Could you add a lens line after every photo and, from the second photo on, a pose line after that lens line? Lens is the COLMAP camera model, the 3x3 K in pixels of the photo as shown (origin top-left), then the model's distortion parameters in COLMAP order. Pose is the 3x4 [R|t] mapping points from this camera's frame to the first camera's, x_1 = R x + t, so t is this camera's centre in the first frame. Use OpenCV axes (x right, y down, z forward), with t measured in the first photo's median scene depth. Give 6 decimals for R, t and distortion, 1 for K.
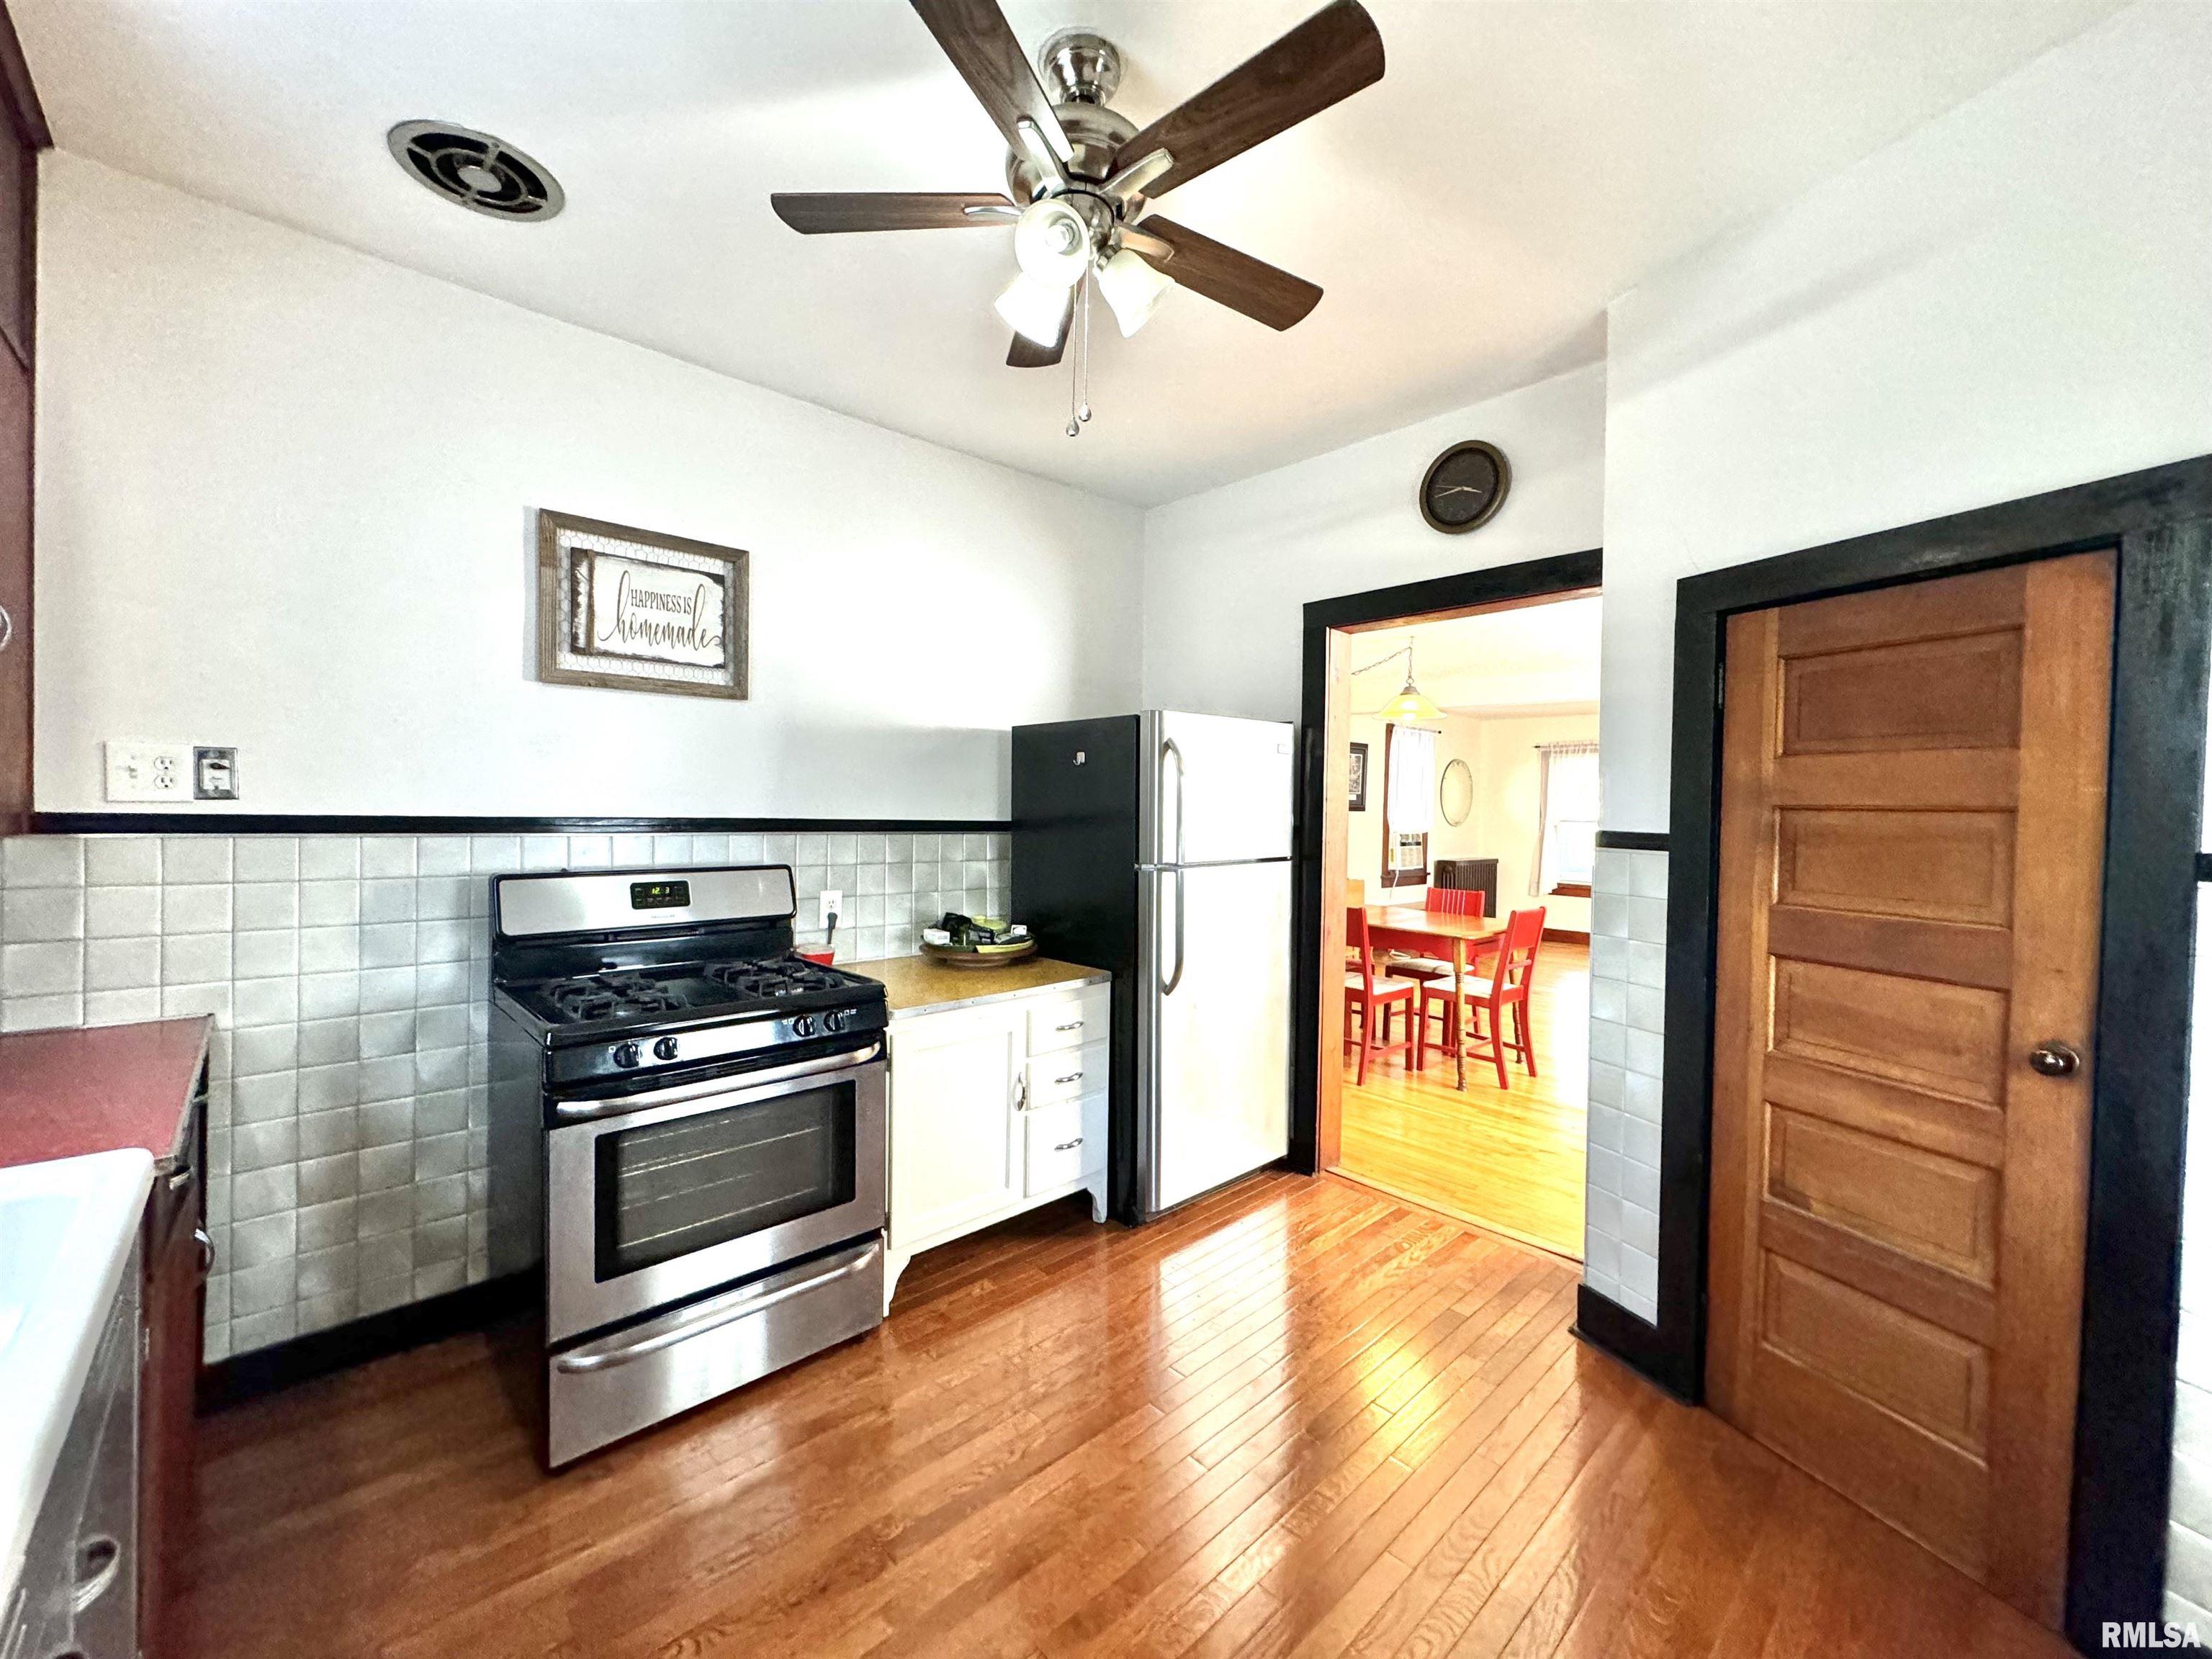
lens RADIAL K [[887.0, 0, 1115.5], [0, 887.0, 820.2], [0, 0, 1]] dist [0.002340, 0.000486]
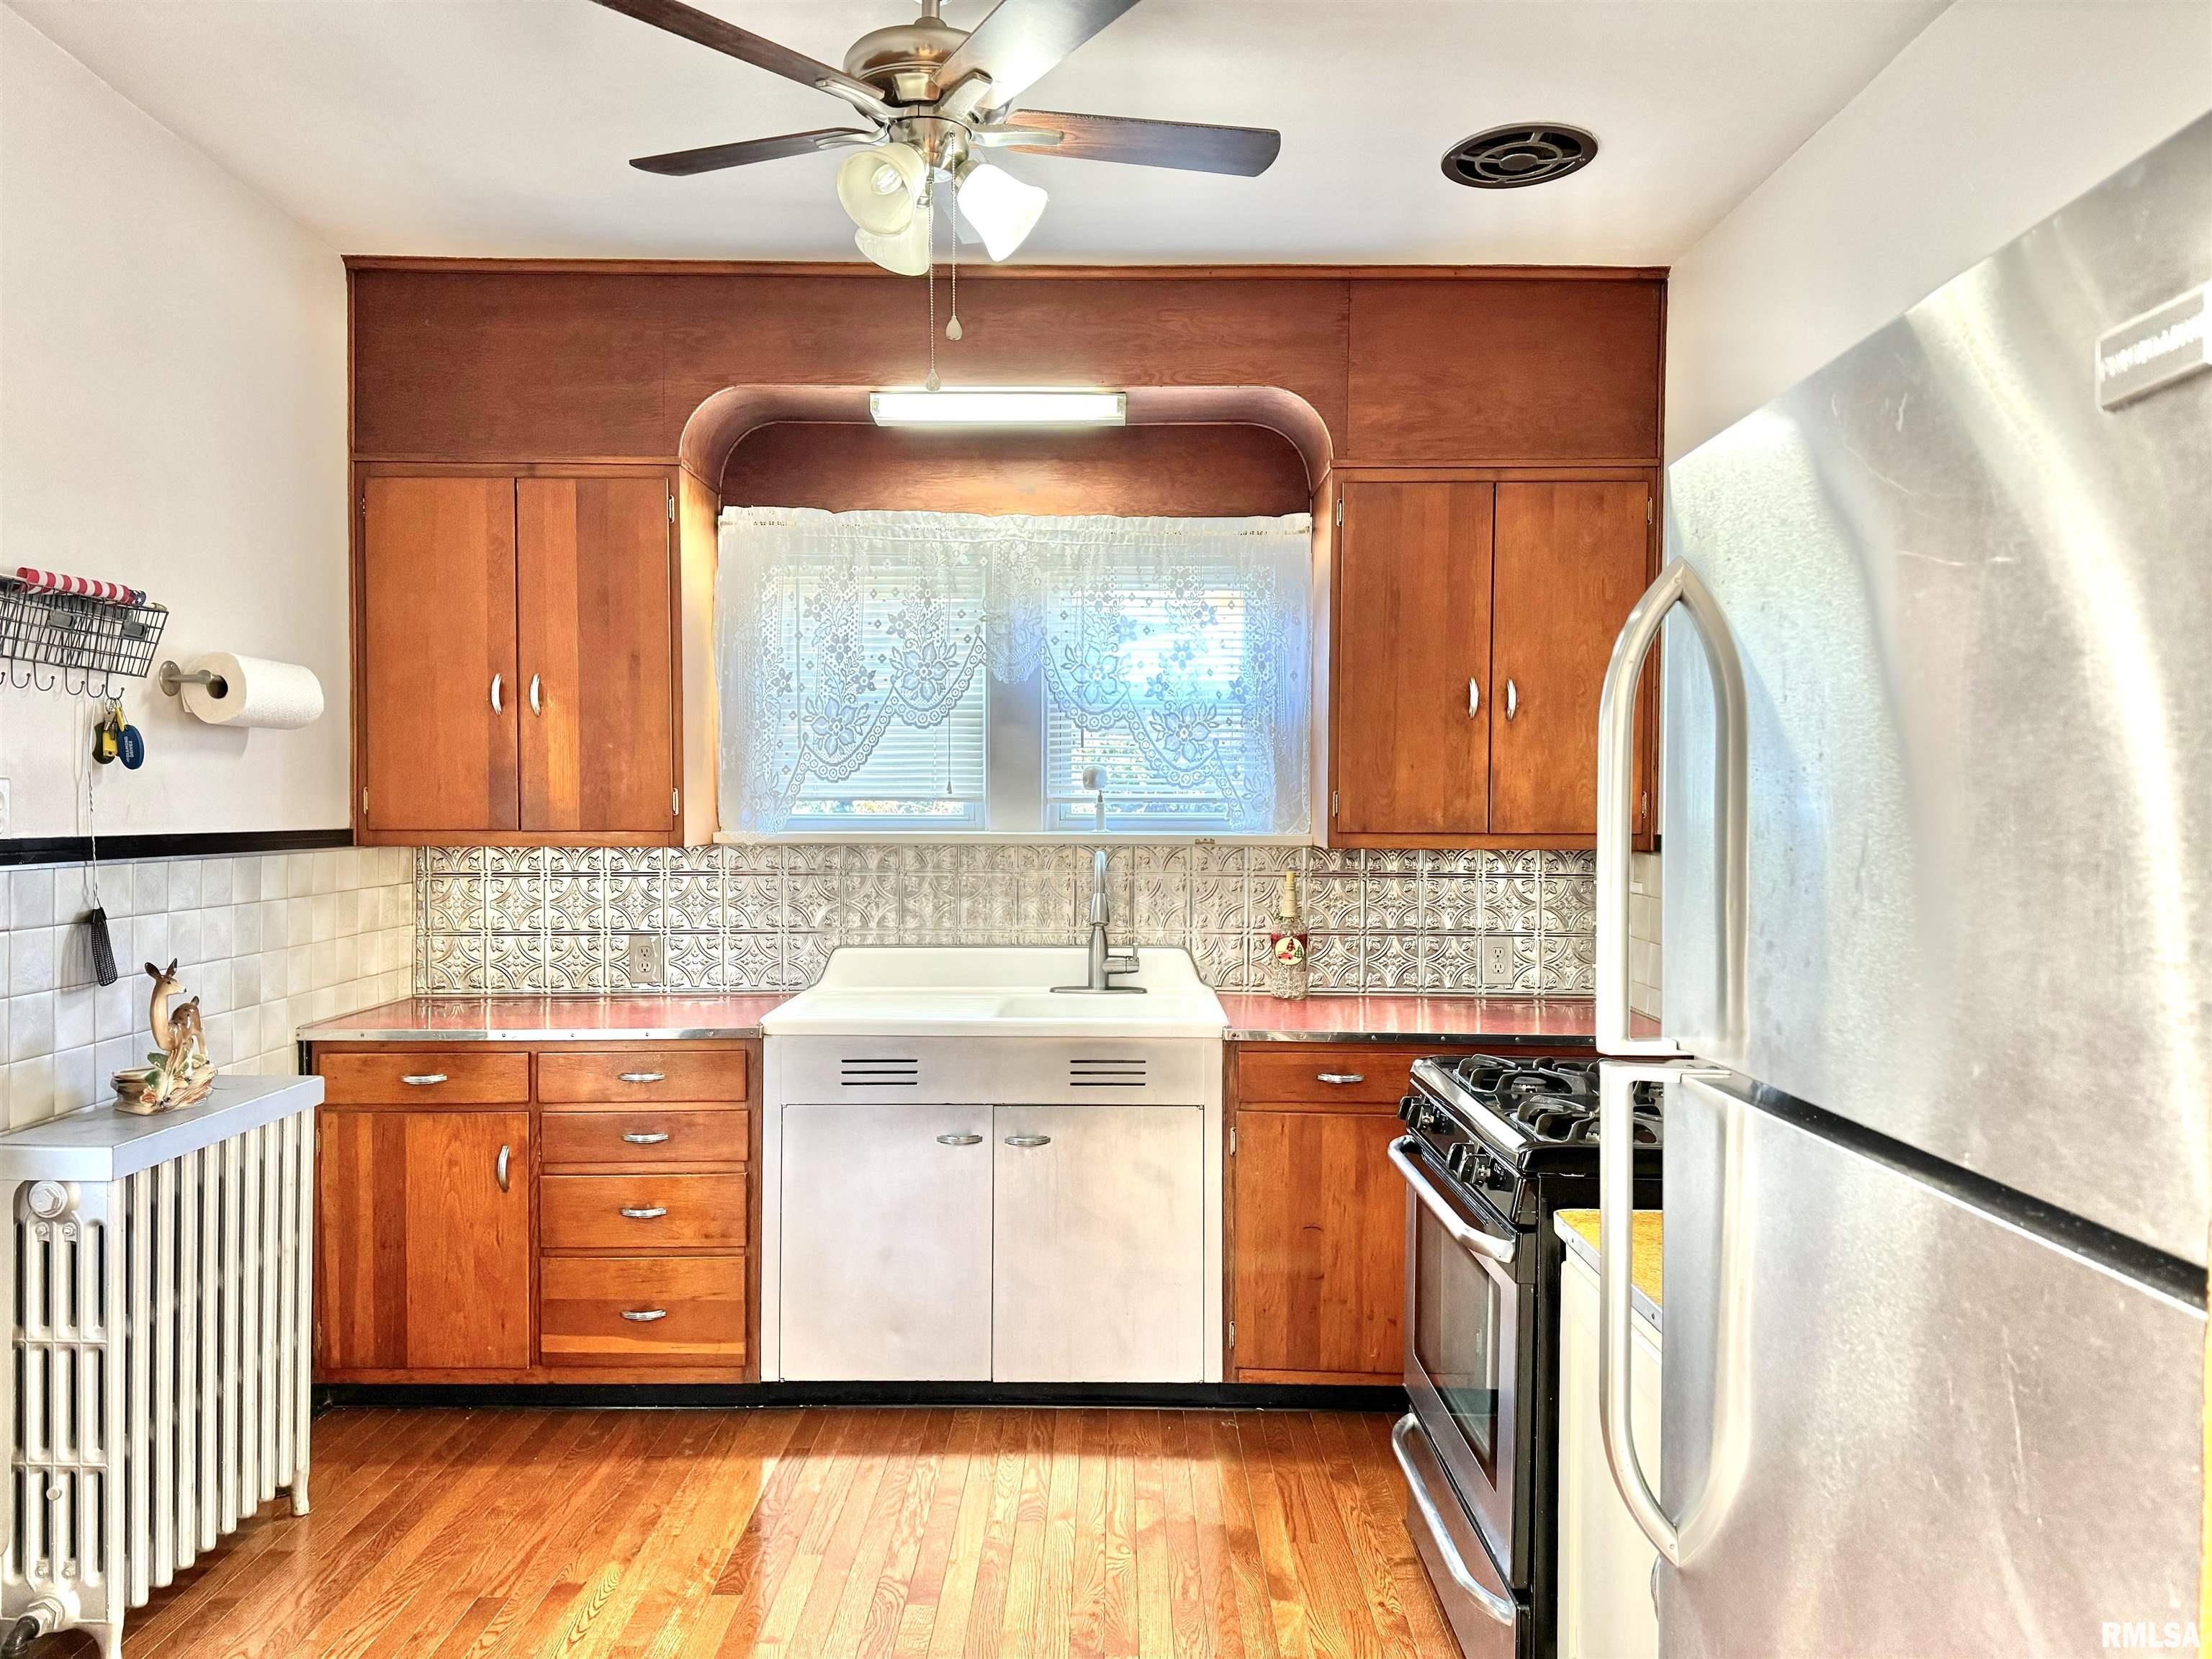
lens RADIAL K [[1549.1, 0, 1092.3], [0, 1549.1, 832.4], [0, 0, 1]] dist [0.112751, -0.001090]
pose [[-0.699052, -0.004872, -0.715054, 0.591603], [-0.024127, 0.999568, 0.016776, -0.019947], [0.714664, 0.028980, -0.698868, 1.393864]]
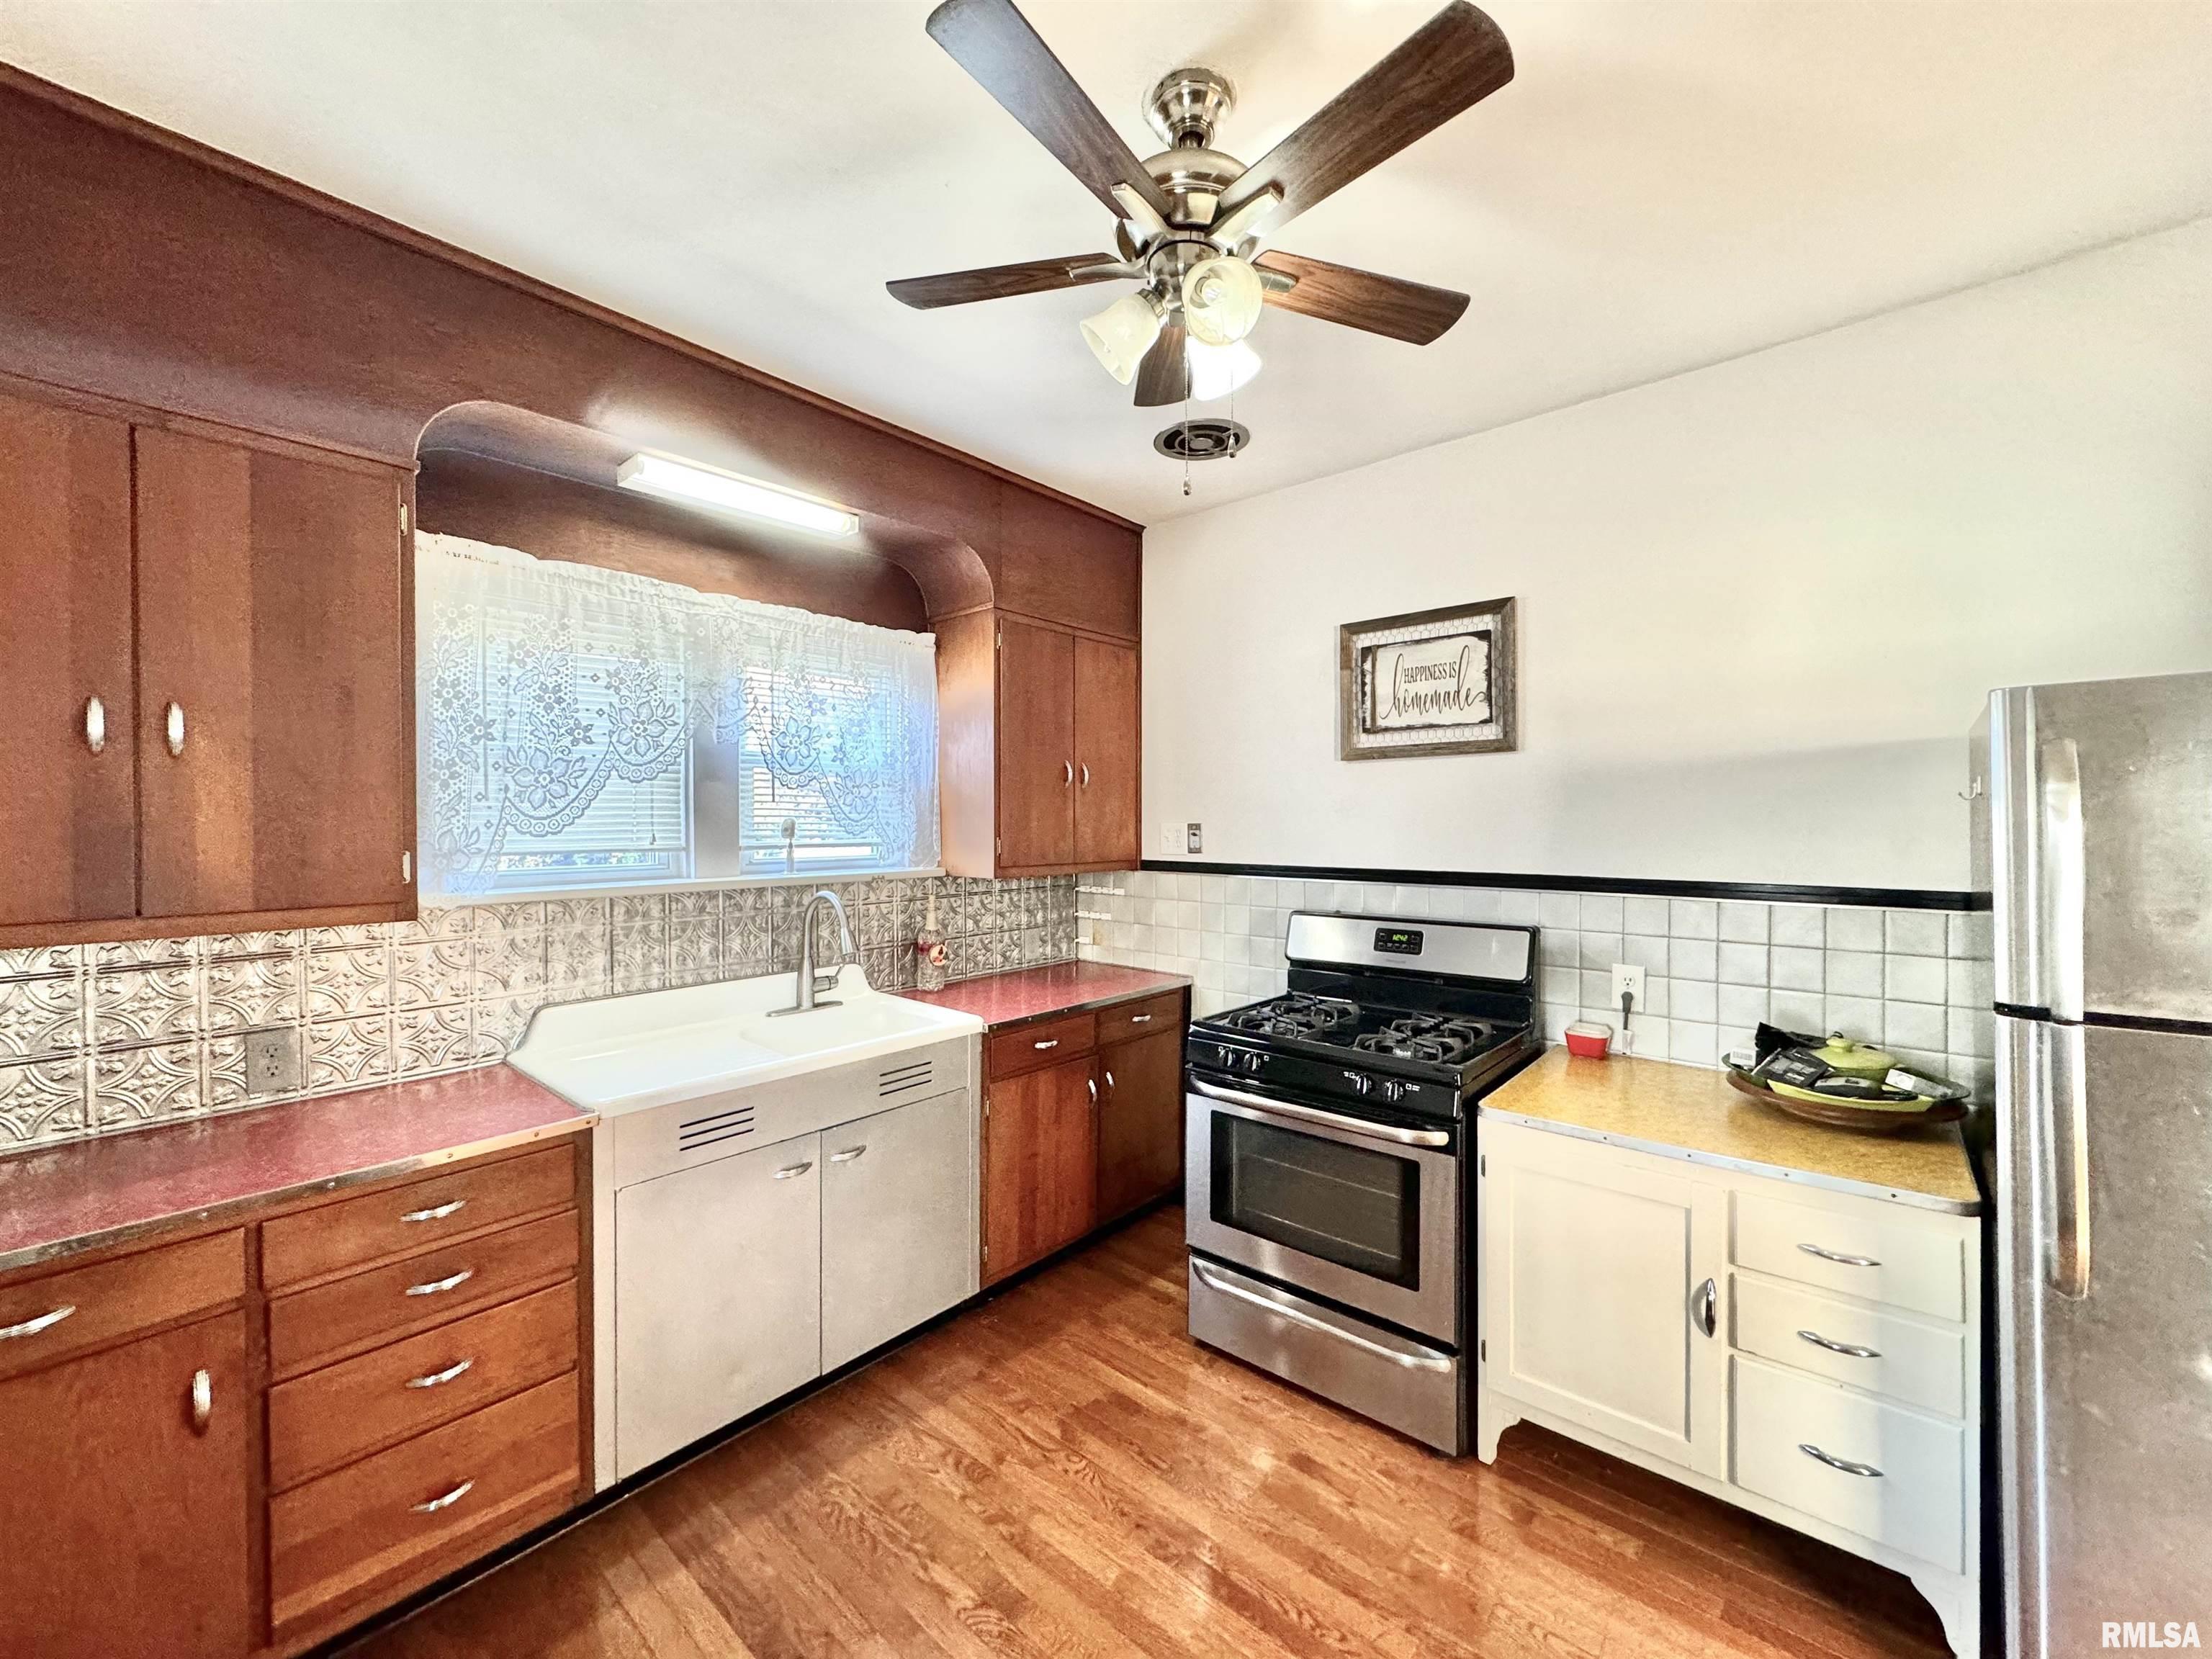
lens RADIAL K [[887.0, 0, 1107.2], [0, 887.0, 822.9], [0, 0, 1]] dist [0.002340, 0.000486]
pose [[0.089542, -0.013208, -0.995895, 0.557145], [-0.008242, 0.999868, -0.014002, -0.045215], [0.995949, 0.009462, 0.089421, 0.532113]]
